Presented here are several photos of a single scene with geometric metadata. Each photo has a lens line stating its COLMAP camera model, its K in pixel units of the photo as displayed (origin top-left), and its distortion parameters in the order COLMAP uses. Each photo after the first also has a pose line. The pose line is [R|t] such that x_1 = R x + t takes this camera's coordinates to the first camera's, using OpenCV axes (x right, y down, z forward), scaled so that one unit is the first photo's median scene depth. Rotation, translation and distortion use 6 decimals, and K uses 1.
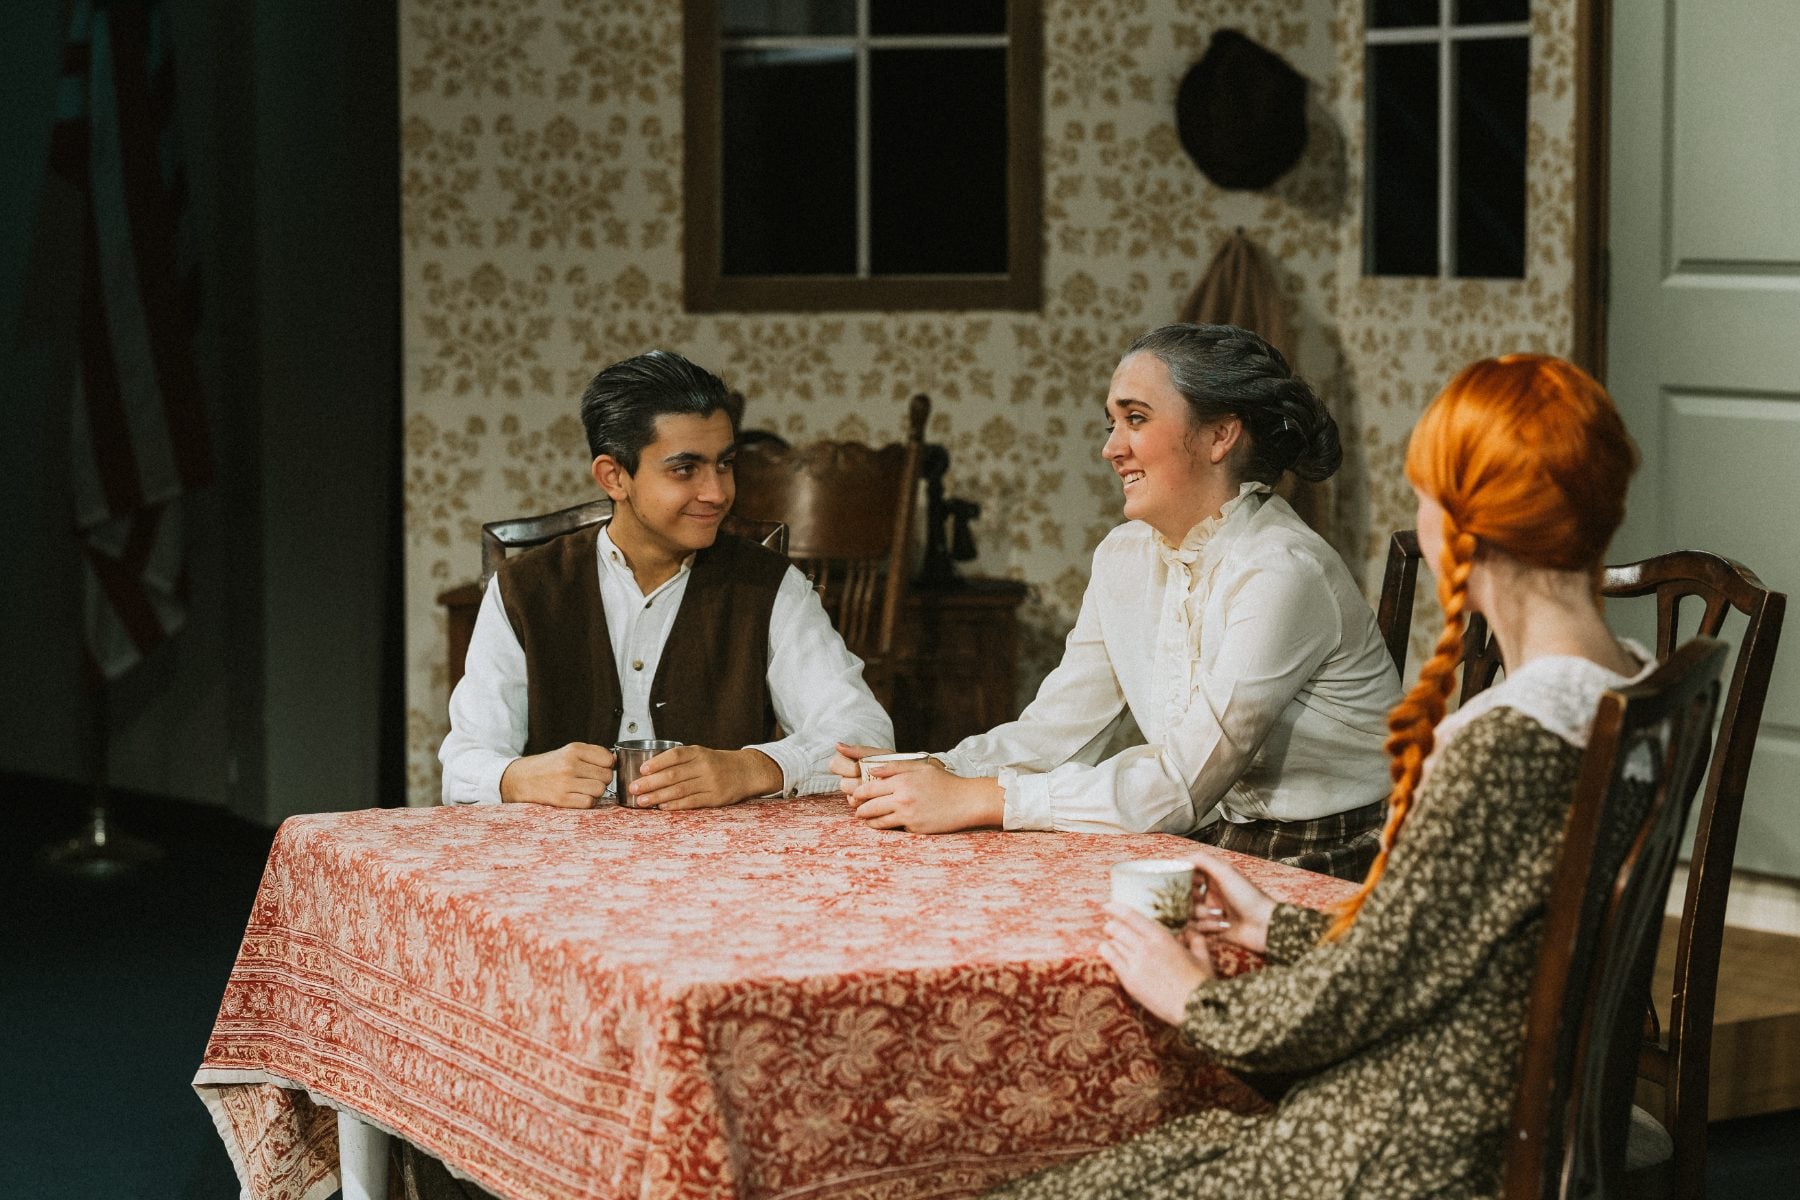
lens RADIAL K [[4742.9, 0, 888.3], [0, 4742.9, 602.2], [0, 0, 1]] dist [0.033542, 0.000000]
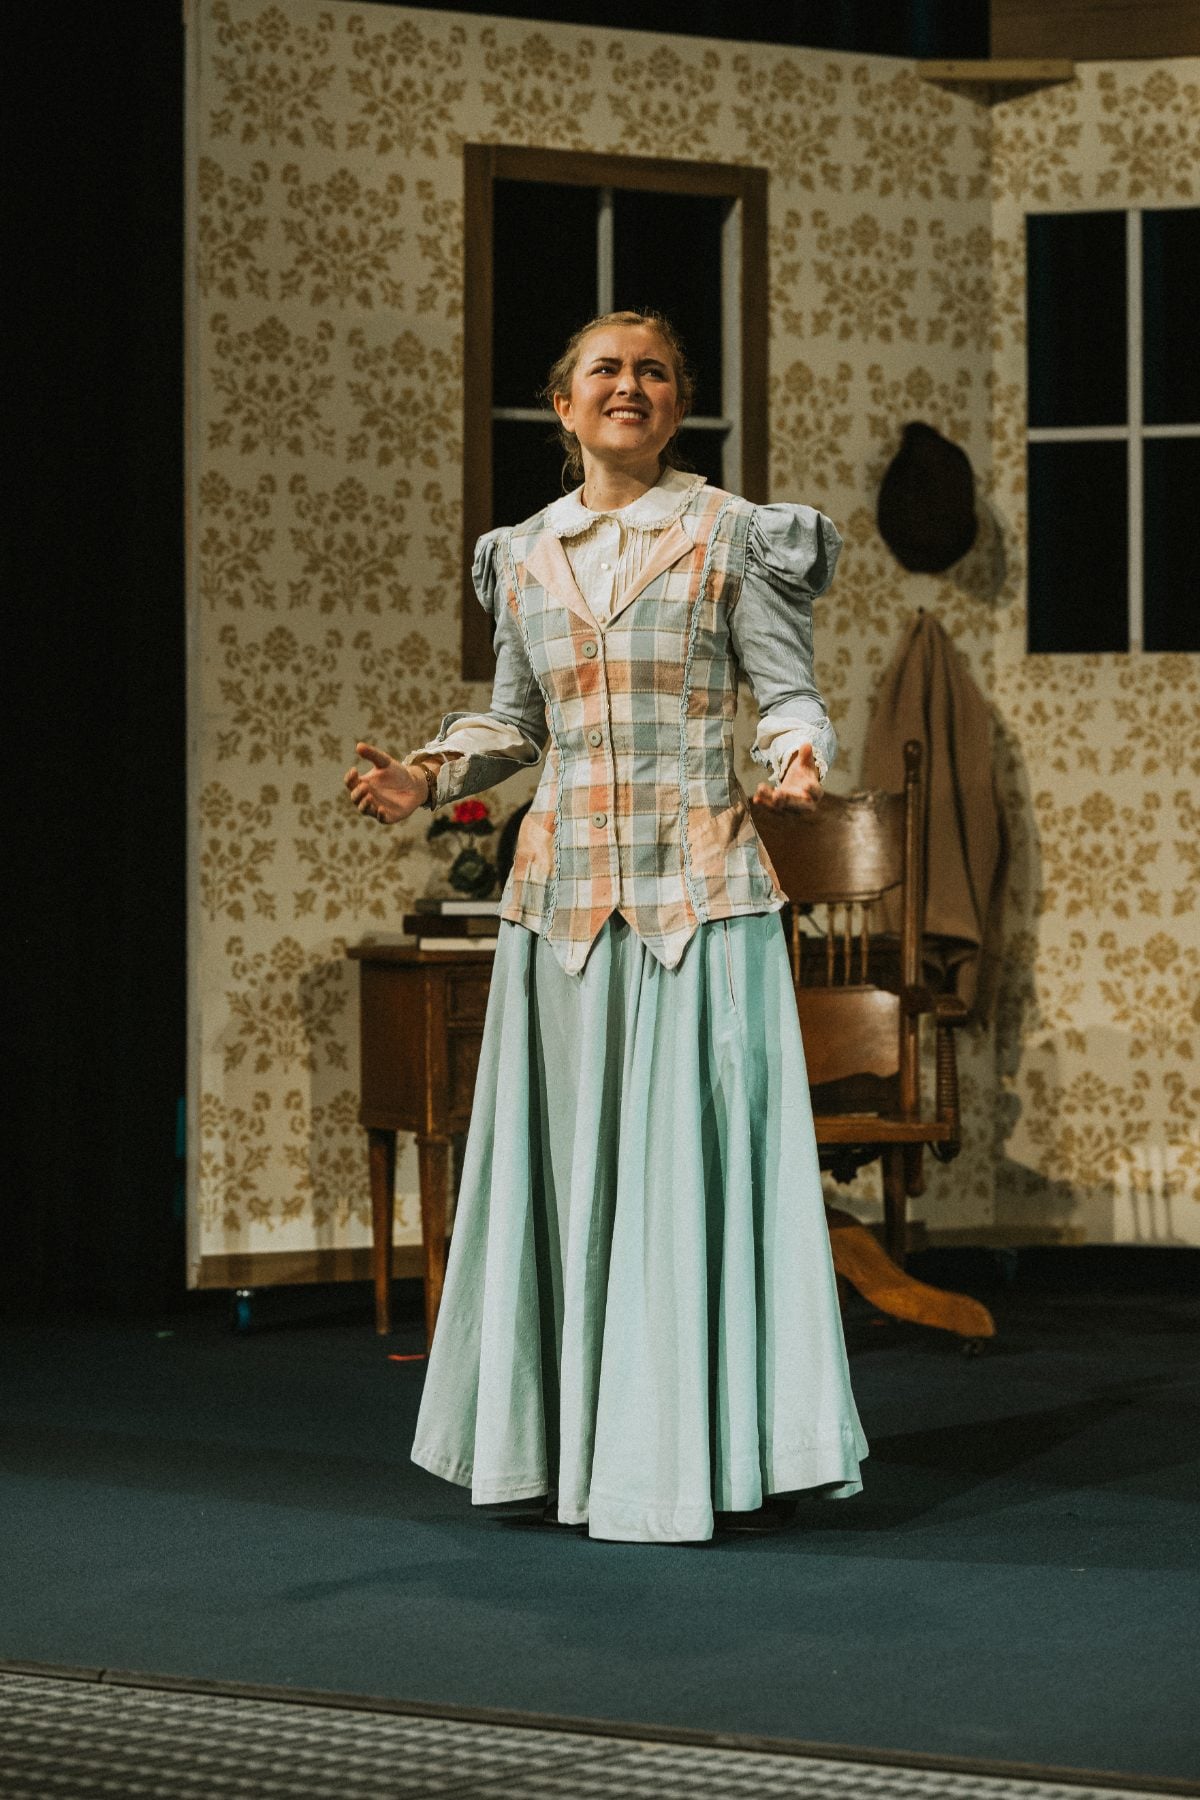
lens RADIAL K [[4742.9, 0, 615.0], [0, 4742.9, 903.3], [0, 0, 1]] dist [0.033542, 0.000000]
pose [[0.791042, -0.008221, 0.611706, -0.627977], [0.056174, 0.996661, -0.059249, 0.046267], [-0.609177, 0.081230, 0.788863, 0.203006]]
